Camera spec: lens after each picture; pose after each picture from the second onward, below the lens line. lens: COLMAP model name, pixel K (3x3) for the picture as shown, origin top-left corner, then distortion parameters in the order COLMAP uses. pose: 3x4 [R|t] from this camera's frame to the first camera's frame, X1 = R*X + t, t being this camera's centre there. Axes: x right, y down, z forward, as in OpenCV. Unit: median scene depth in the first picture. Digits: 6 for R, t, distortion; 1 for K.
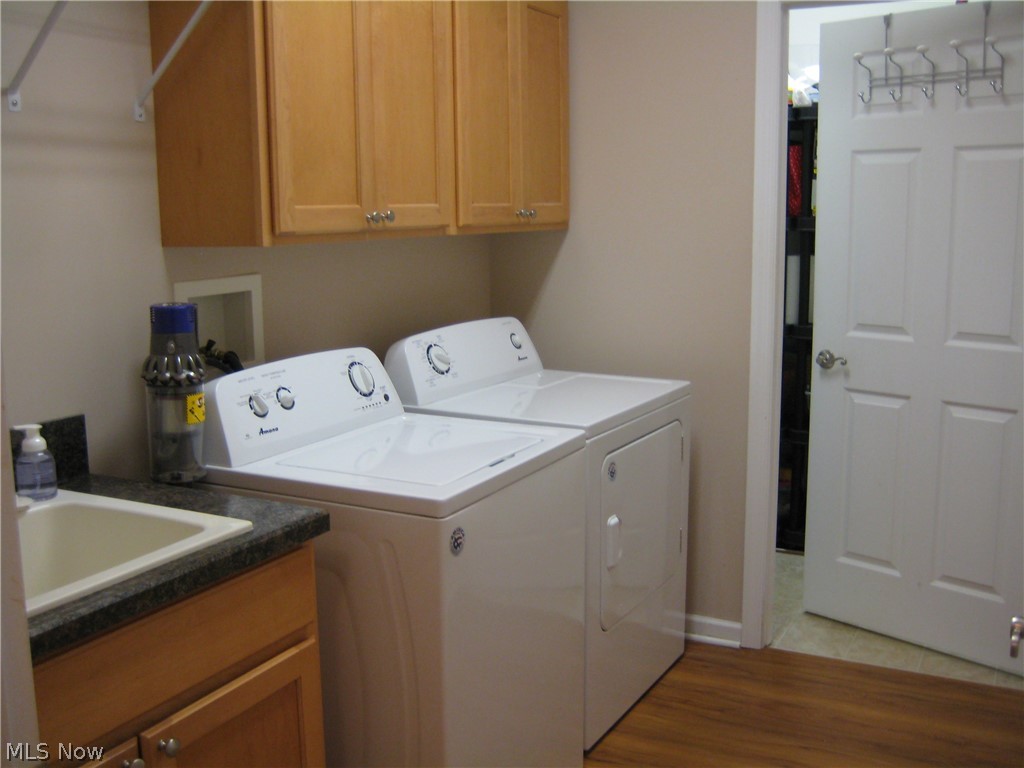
lens RADIAL K [[1047.4, 0, 512.0], [0, 1047.4, 384.0], [0, 0, 1]] dist [-0.106927, 0.012276]
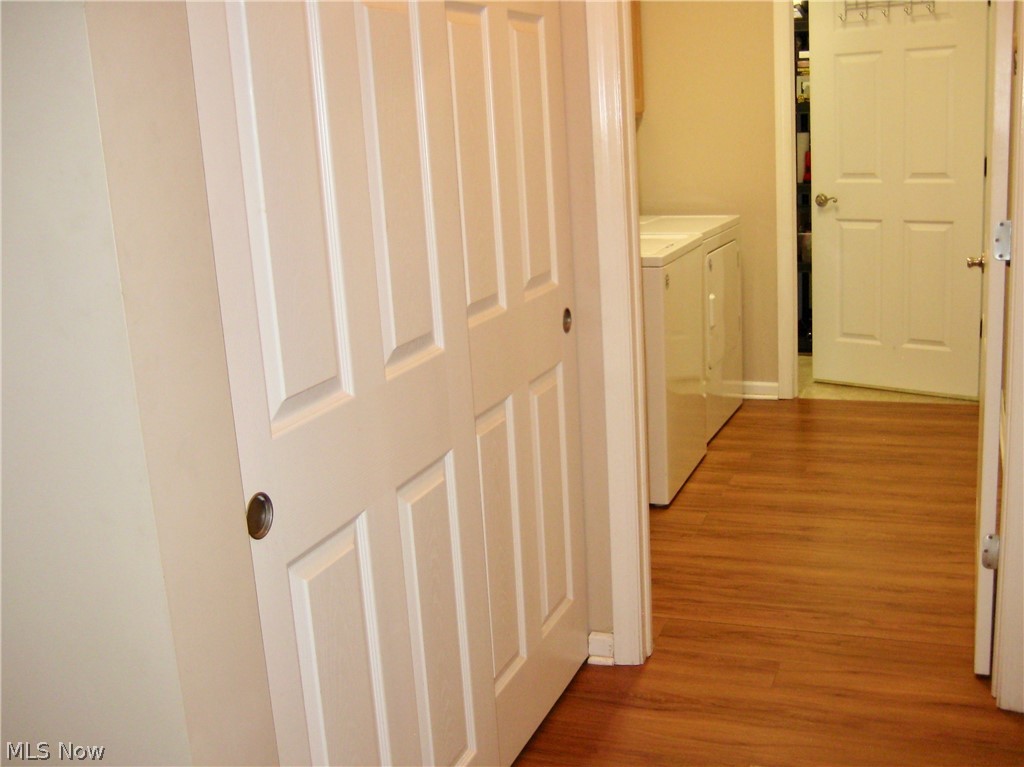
lens RADIAL K [[1103.5, 0, 512.0], [0, 1103.5, 383.5], [0, 0, 1]] dist [-0.127490, 0.018209]
pose [[0.993688, -0.069251, 0.088254, -0.292616], [0.063419, 0.995719, 0.067251, 0.107003], [-0.092533, -0.061229, 0.993825, -0.507519]]
